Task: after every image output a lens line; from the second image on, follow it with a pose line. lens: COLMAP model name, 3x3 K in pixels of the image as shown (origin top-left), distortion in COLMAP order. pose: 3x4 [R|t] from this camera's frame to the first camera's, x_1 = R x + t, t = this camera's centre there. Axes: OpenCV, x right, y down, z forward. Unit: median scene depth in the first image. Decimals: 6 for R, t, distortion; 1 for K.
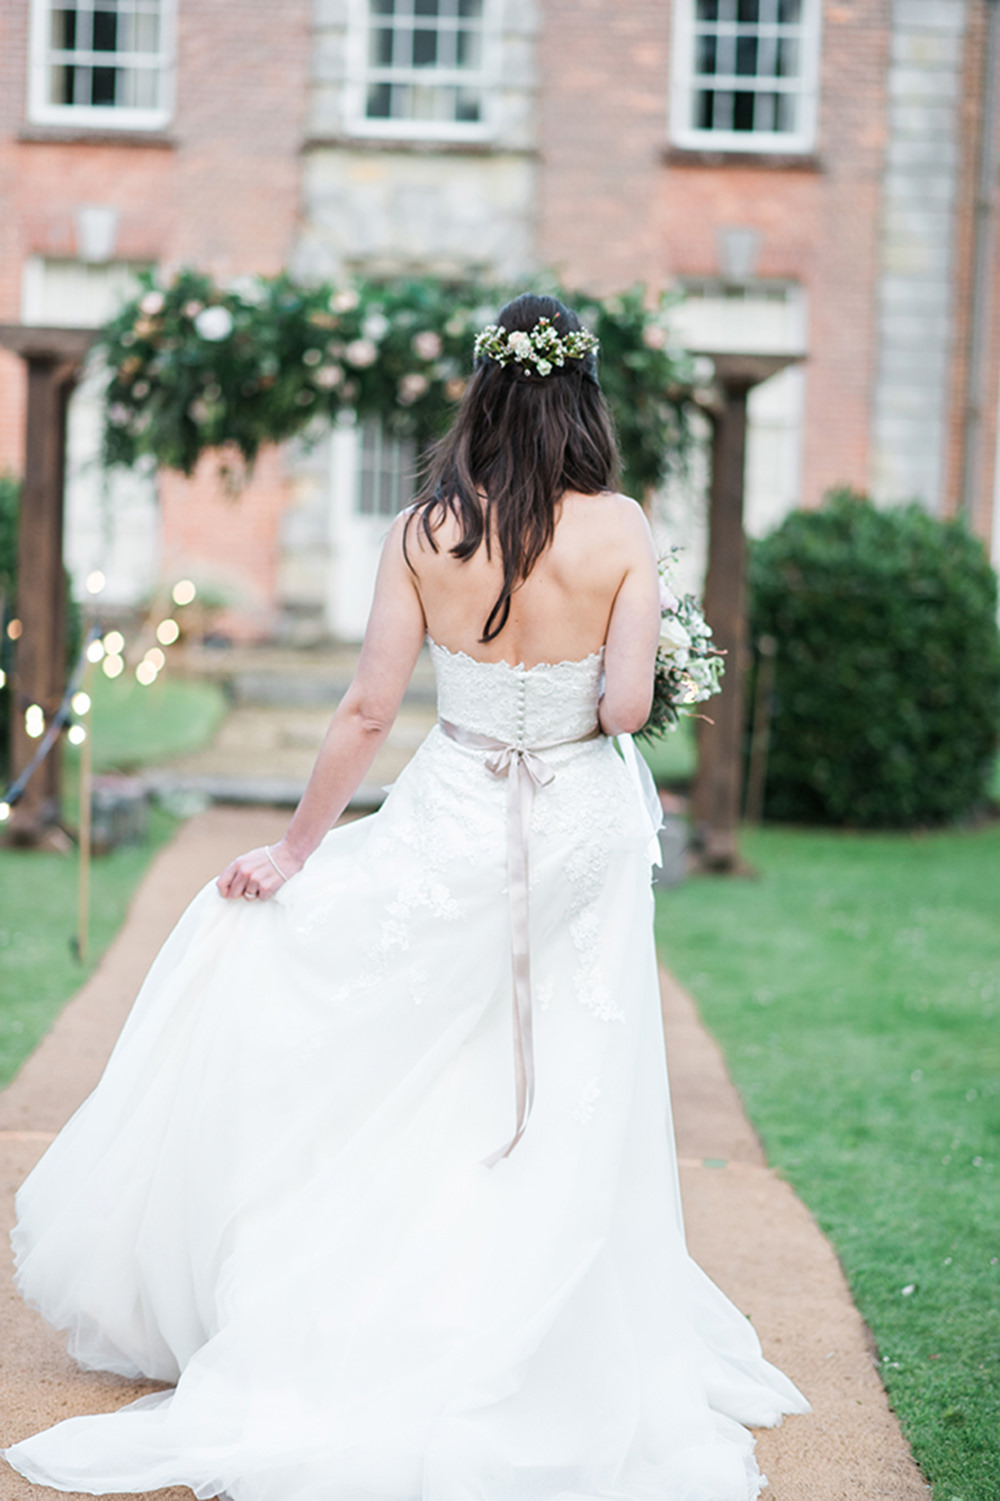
lens RADIAL K [[4078.6, 0, 500.8], [0, 4078.6, 749.4], [0, 0, 1]] dist [0.047683, 0.000000]
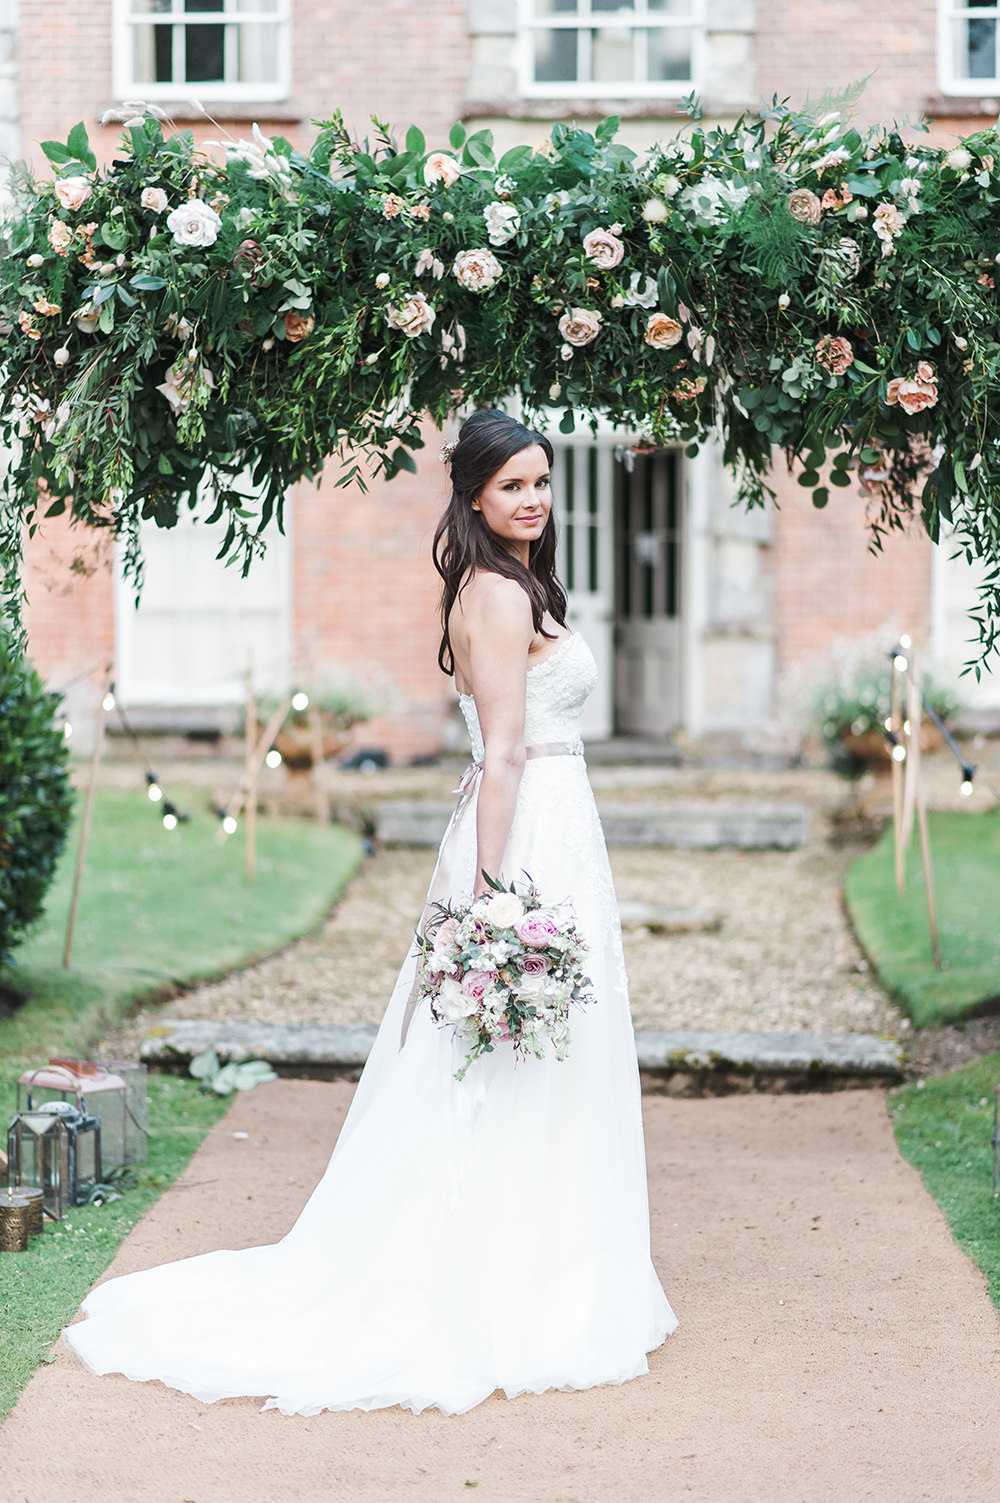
lens RADIAL K [[4084.1, 0, 496.7], [0, 4084.1, 746.5], [0, 0, 1]] dist [0.047683, 0.000000]
pose [[0.997939, -0.032336, -0.055424, -0.004410], [0.031273, 0.999312, -0.019936, -0.023810], [0.056030, 0.018162, 0.998264, 0.445755]]
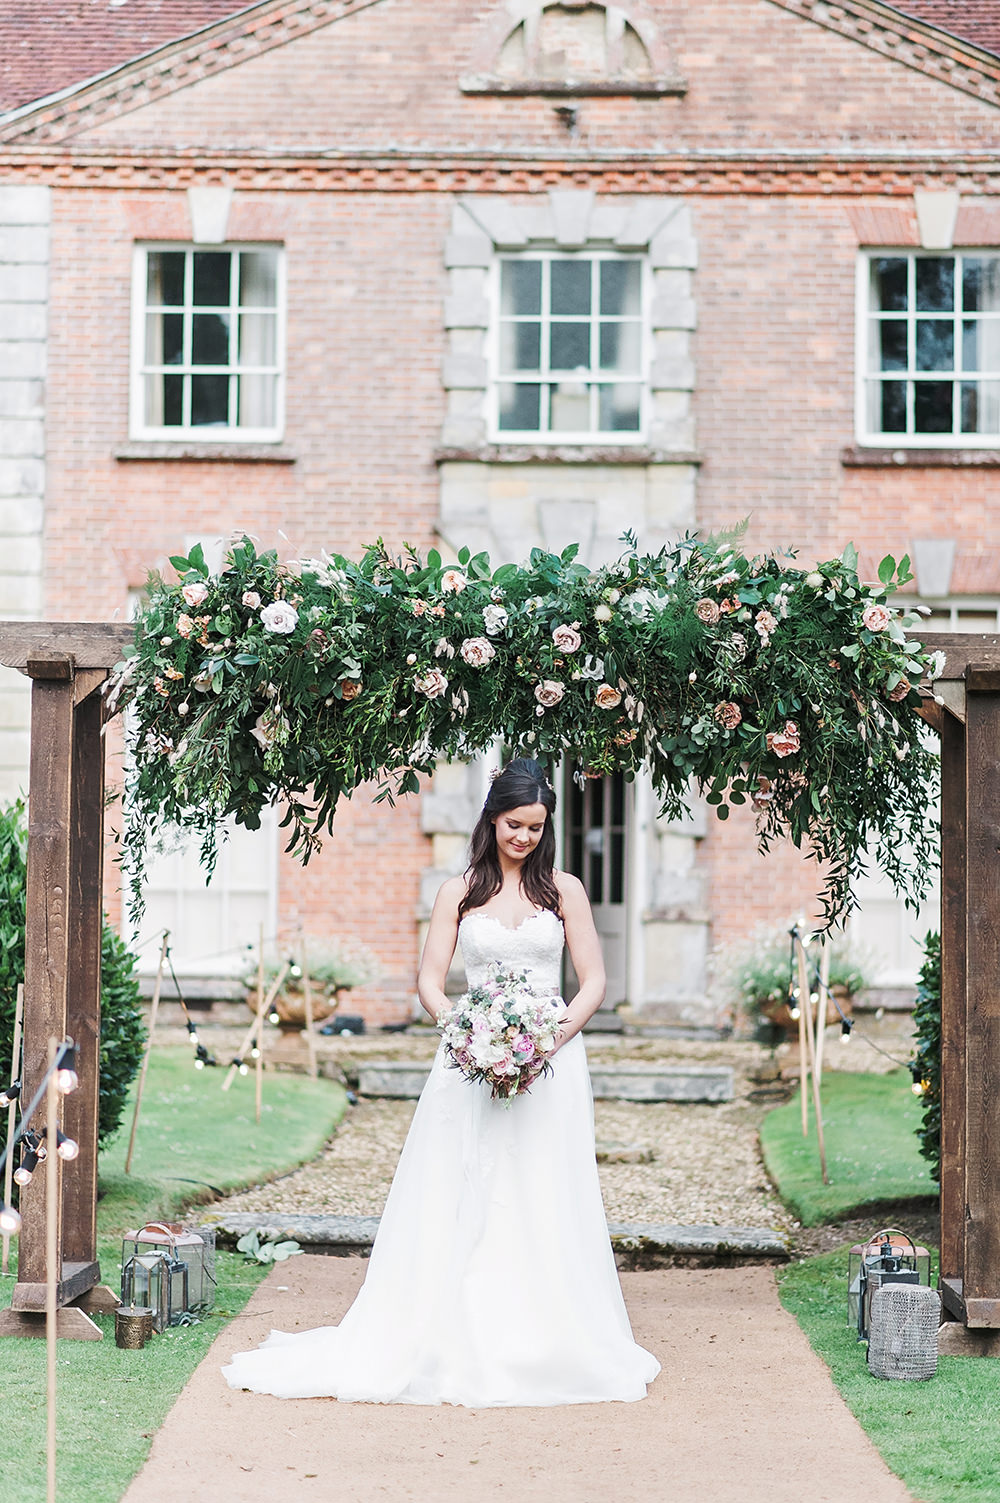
lens RADIAL K [[4084.1, 0, 500.9], [0, 4084.1, 752.1], [0, 0, 1]] dist [0.047683, 0.000000]
pose [[0.998924, -0.023705, -0.039860, -0.000747], [0.020110, 0.995893, -0.088275, -0.012273], [0.041788, 0.087379, 0.995298, 0.244106]]
